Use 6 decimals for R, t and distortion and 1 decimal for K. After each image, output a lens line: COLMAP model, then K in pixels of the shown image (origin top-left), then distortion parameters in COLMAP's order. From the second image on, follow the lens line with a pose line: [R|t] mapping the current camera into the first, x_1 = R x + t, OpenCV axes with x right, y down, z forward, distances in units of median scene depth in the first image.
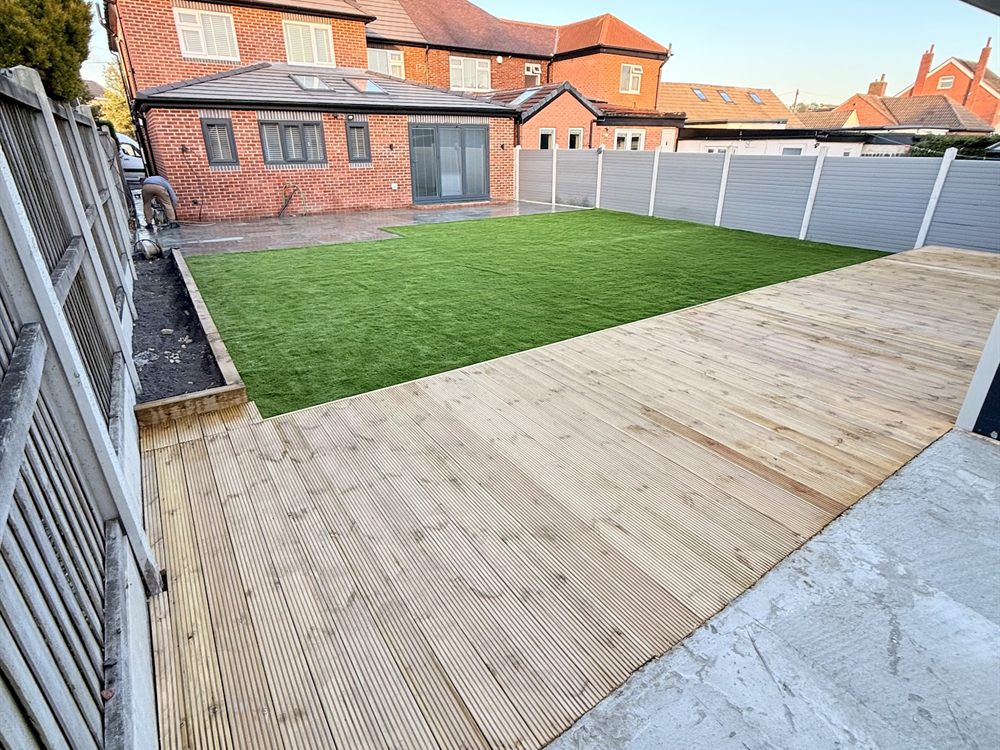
lens RADIAL K [[520.9, 0, 499.6], [0, 520.9, 374.1], [0, 0, 1]] dist [0.005613, 0.000225]
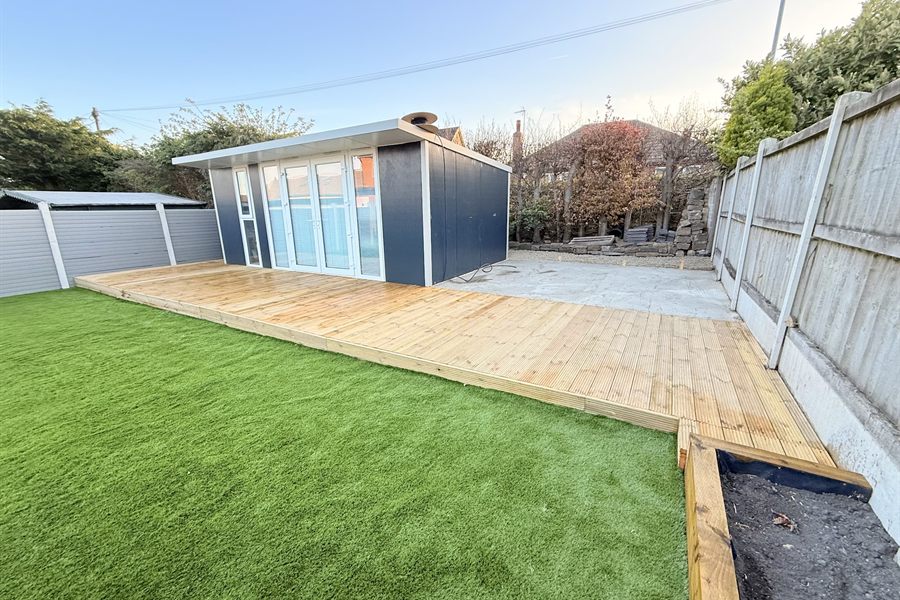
lens RADIAL K [[359.4, 0, 449.2], [0, 359.4, 304.0], [0, 0, 1]] dist [-0.002231, -0.000125]
pose [[-0.428630, -0.226190, 0.874708, -0.638916], [0.383386, 0.831129, 0.402791, -0.413703], [-0.818102, 0.507999, -0.269529, 1.130890]]
